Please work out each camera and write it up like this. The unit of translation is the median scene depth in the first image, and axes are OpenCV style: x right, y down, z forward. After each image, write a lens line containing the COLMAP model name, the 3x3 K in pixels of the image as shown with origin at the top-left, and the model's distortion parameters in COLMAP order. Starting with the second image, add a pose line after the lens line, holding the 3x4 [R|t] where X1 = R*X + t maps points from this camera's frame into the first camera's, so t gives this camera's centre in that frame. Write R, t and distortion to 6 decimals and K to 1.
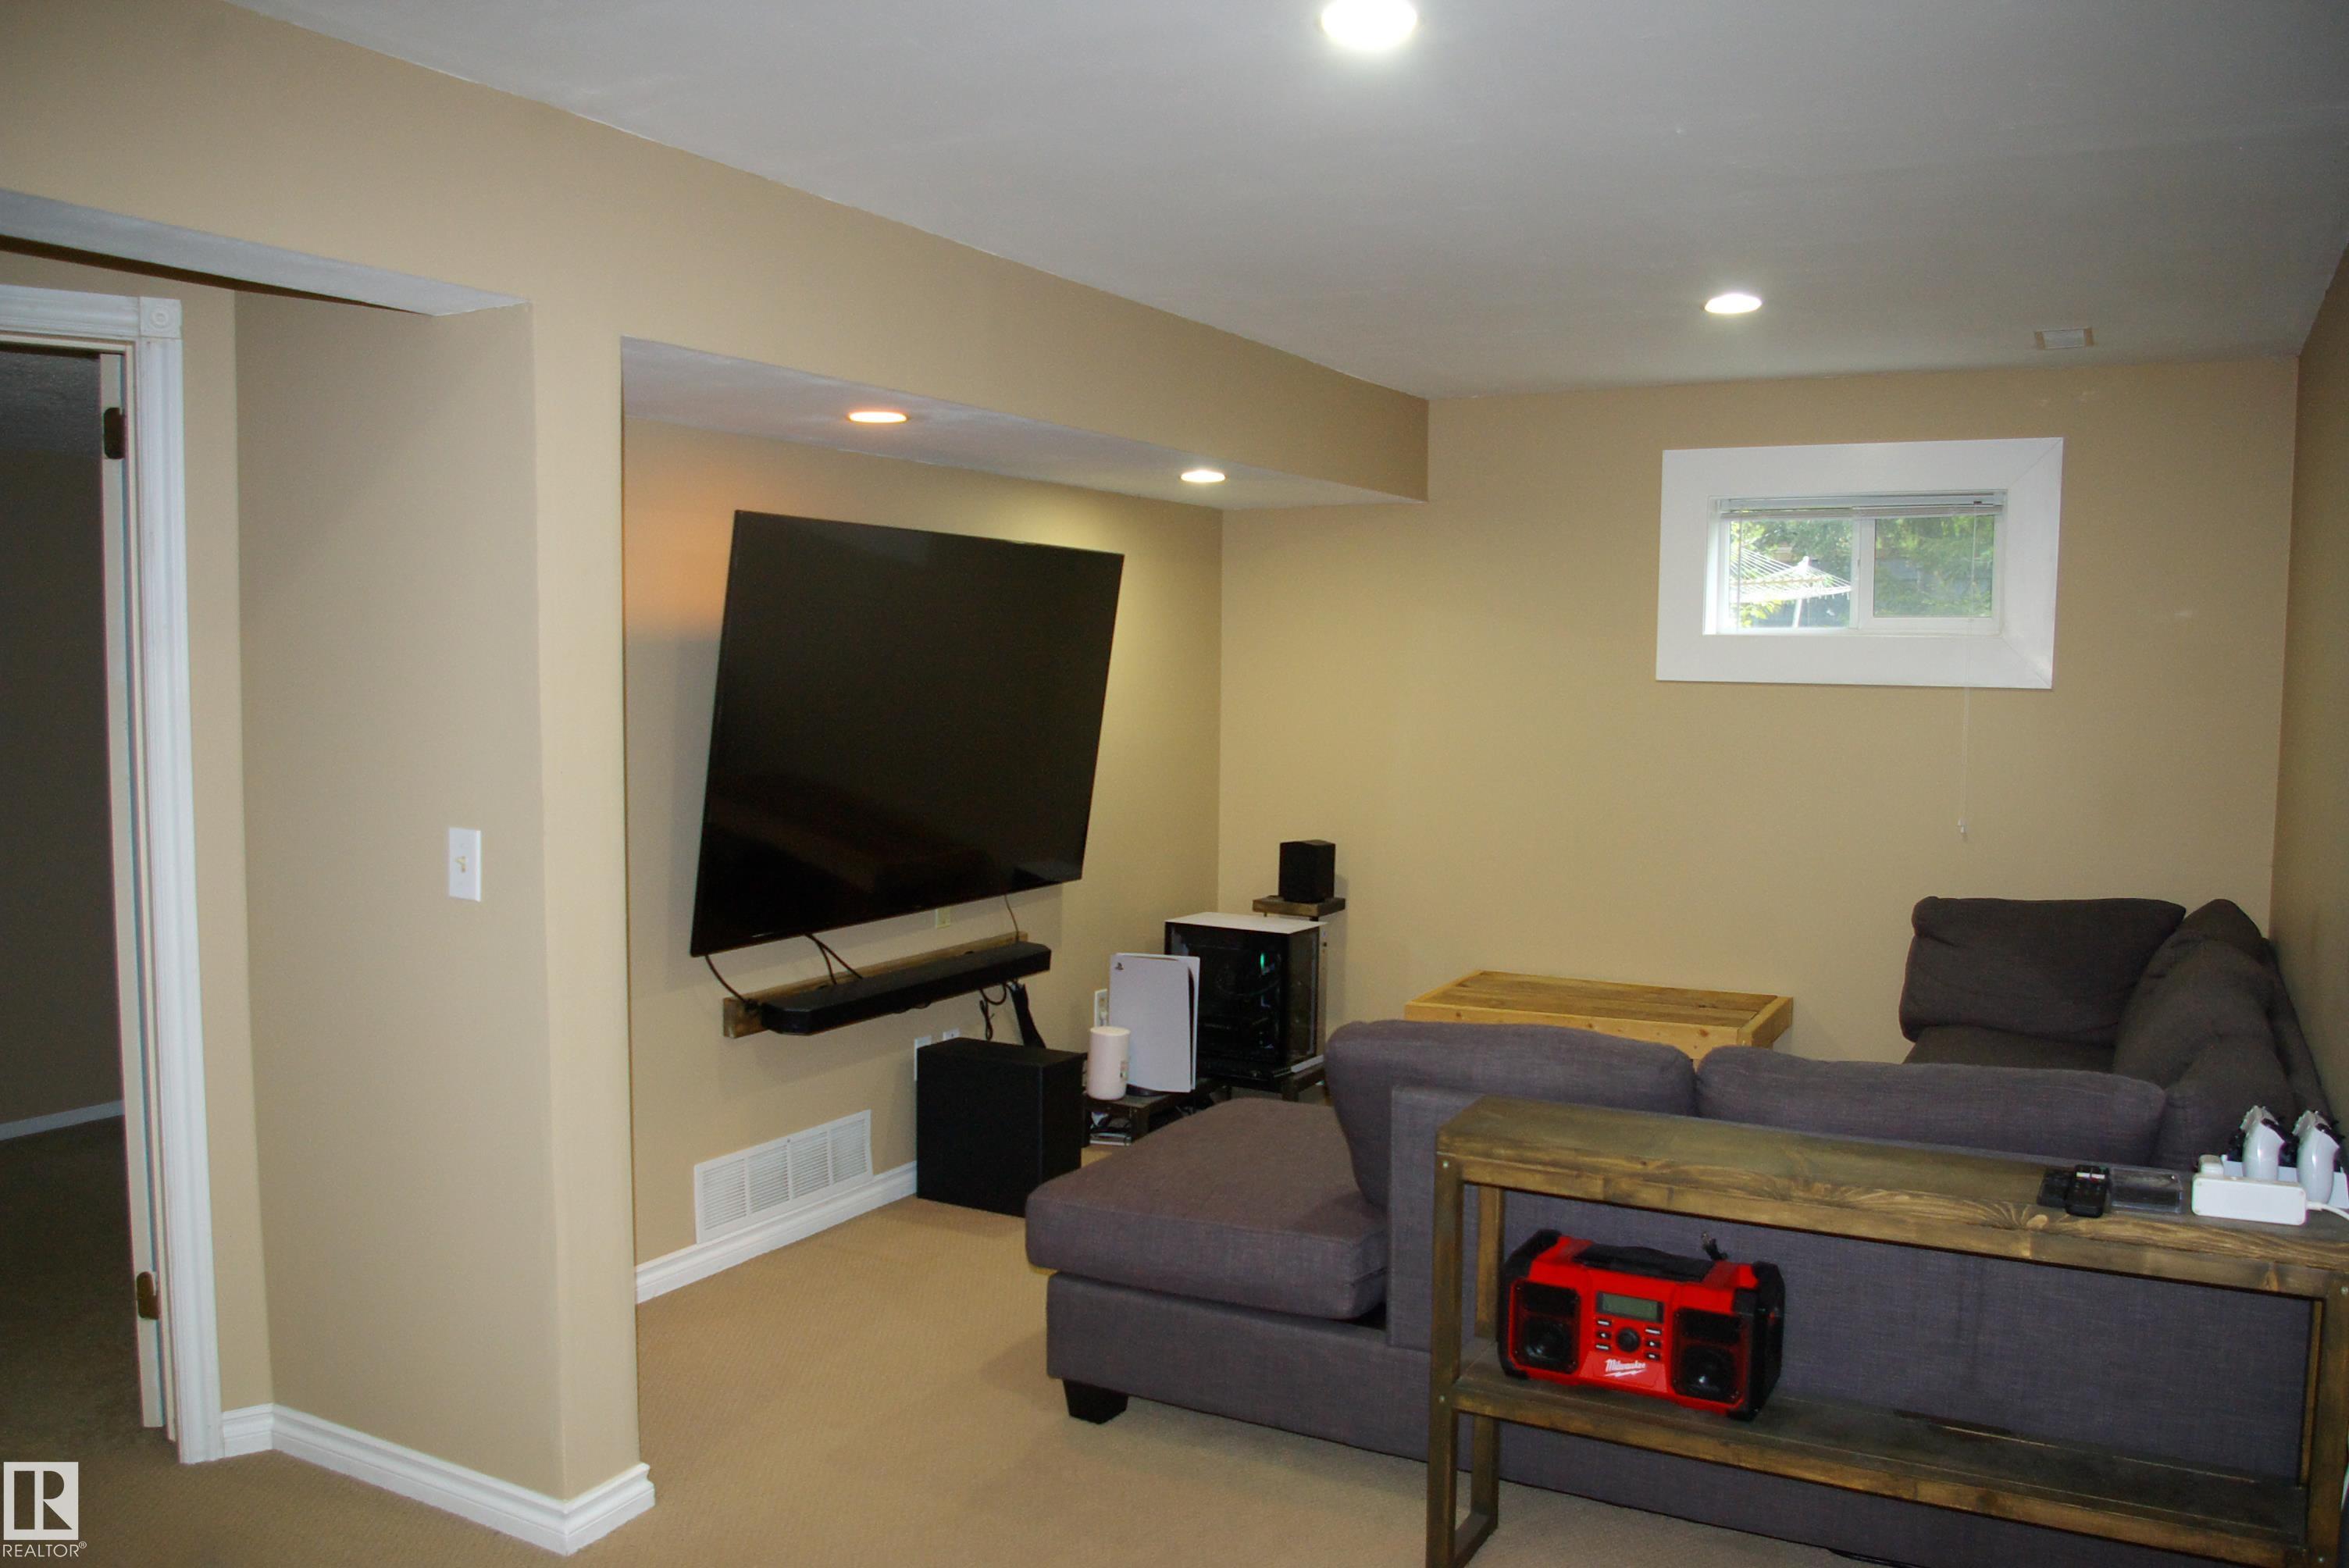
lens RADIAL K [[1875.5, 0, 1180.6], [0, 1875.5, 778.1], [0, 0, 1]] dist [-0.070960, 0.015541]
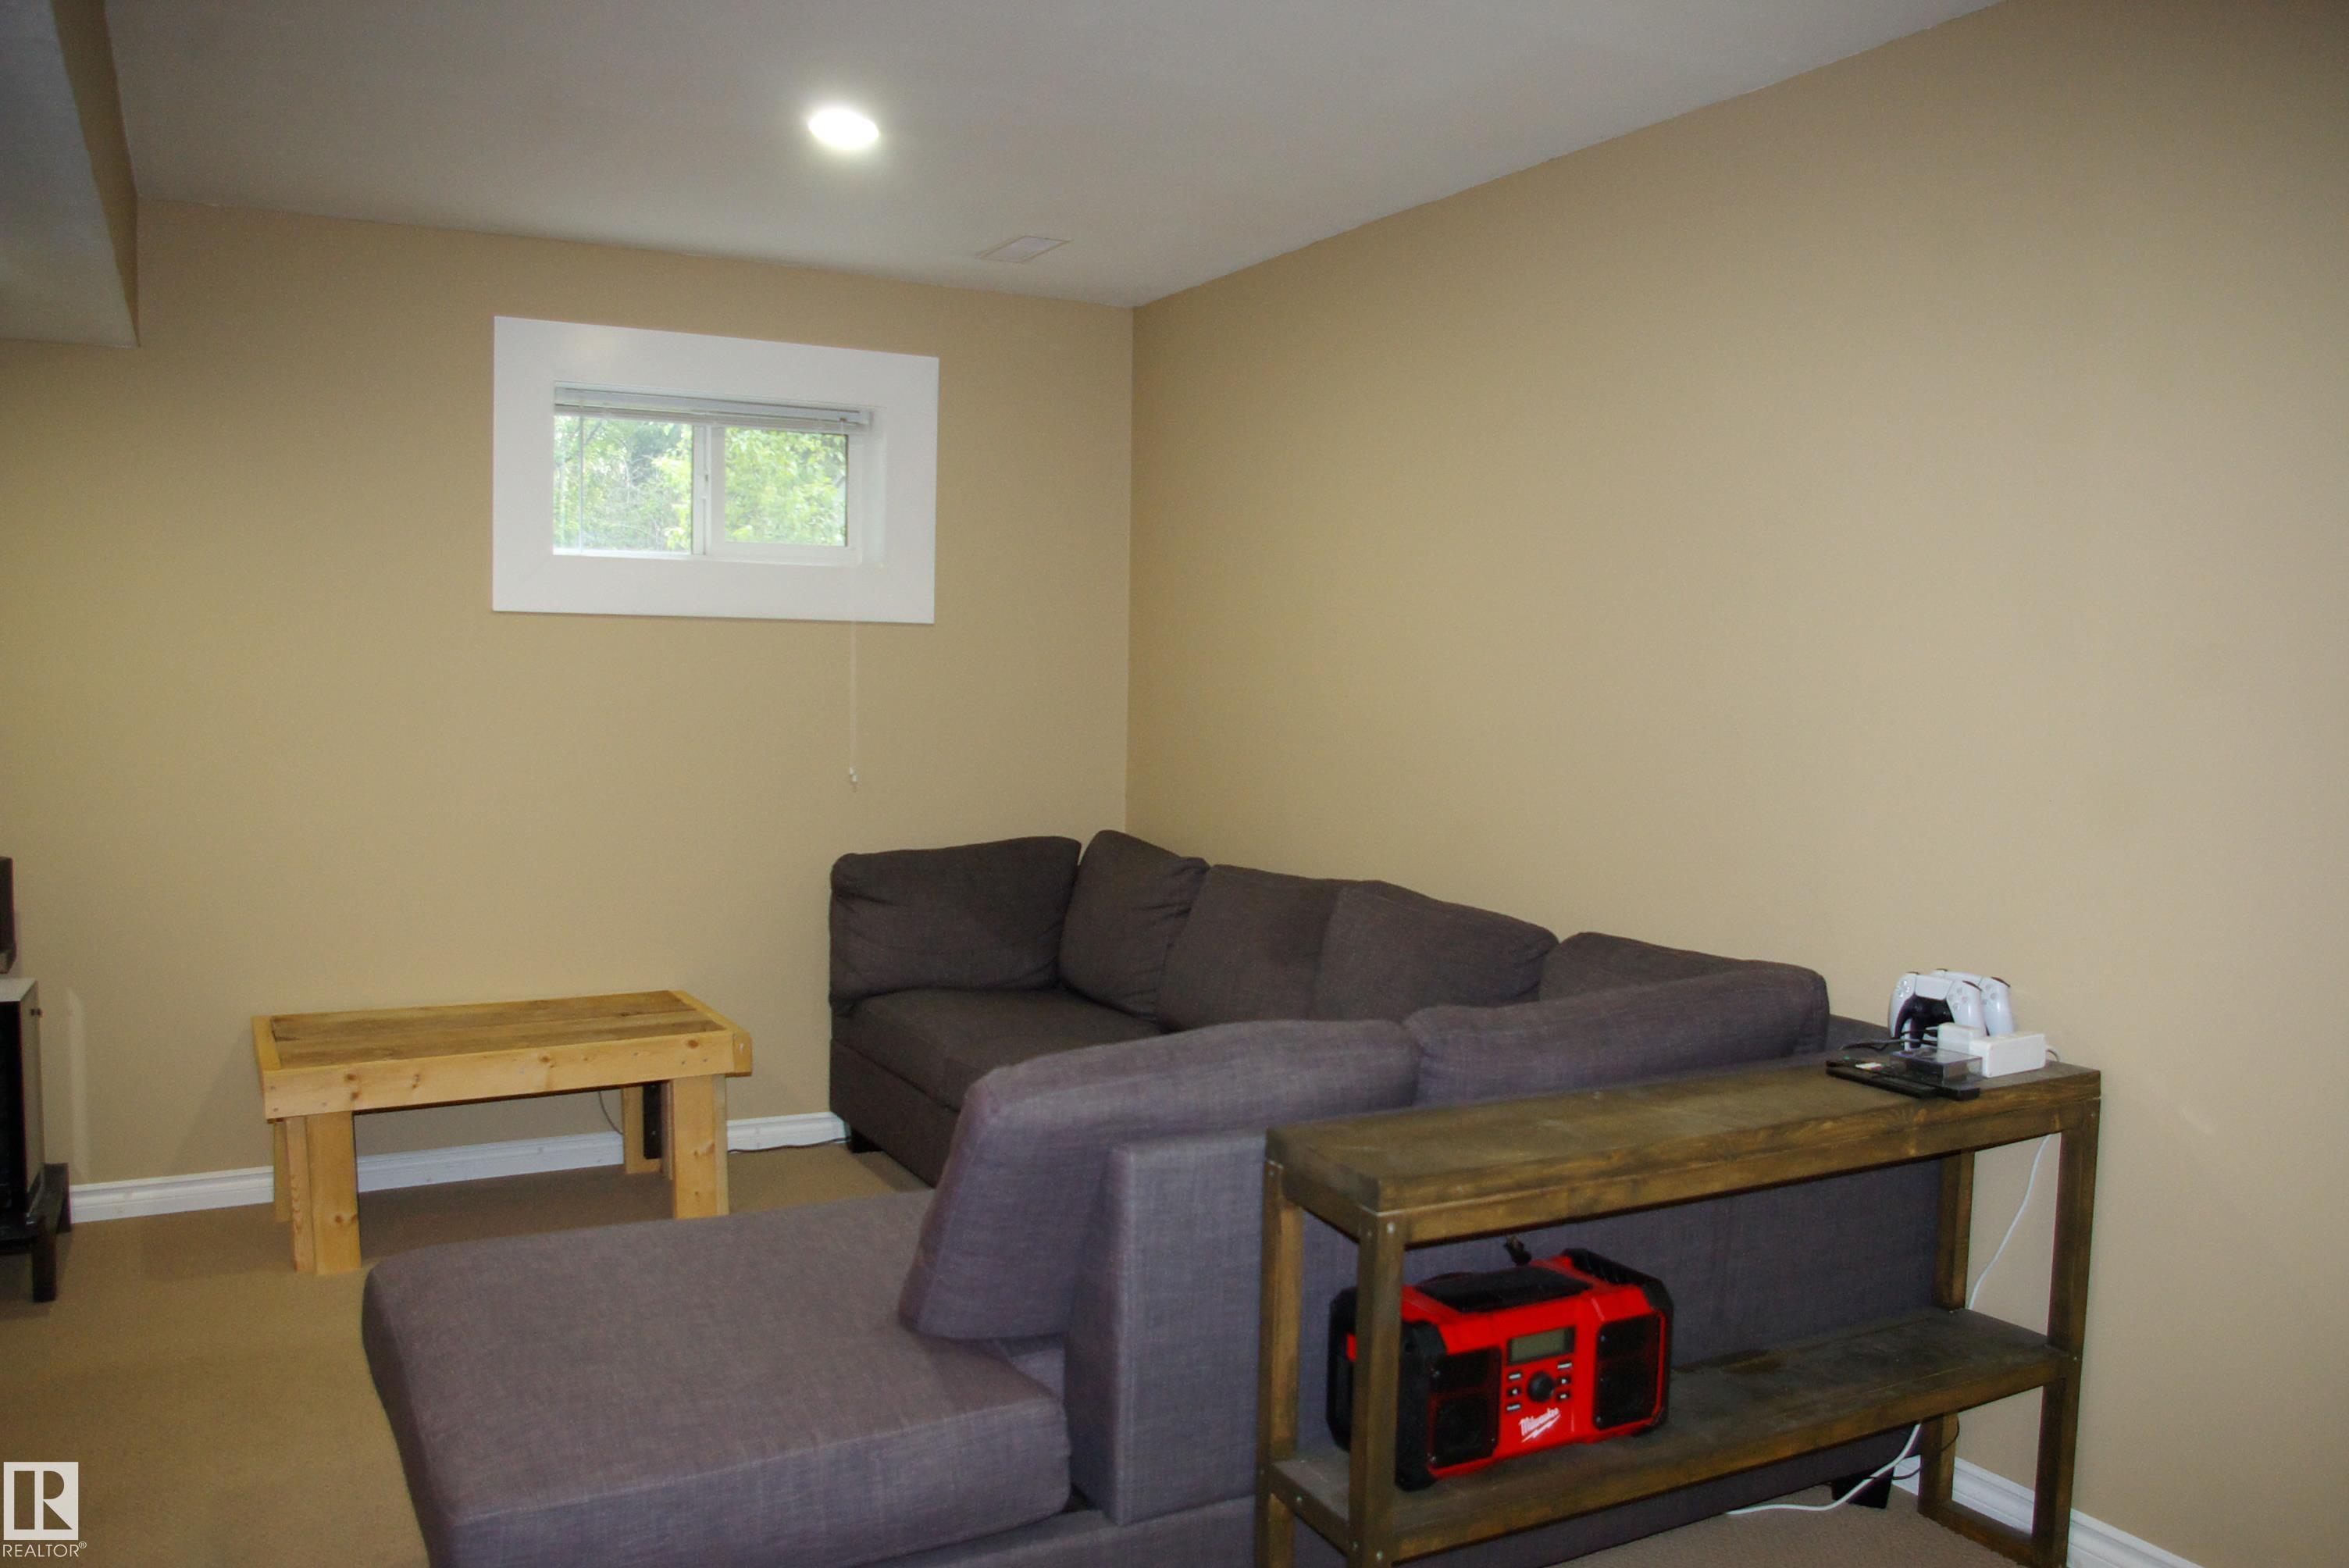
lens RADIAL K [[1875.5, 0, 1178.5], [0, 1875.5, 791.0], [0, 0, 1]] dist [-0.070960, 0.015541]
pose [[0.549953, -0.055980, 0.833318, -0.484565], [0.044257, 0.998303, 0.037856, 0.011833], [-0.834022, 0.016062, 0.551497, 0.679463]]
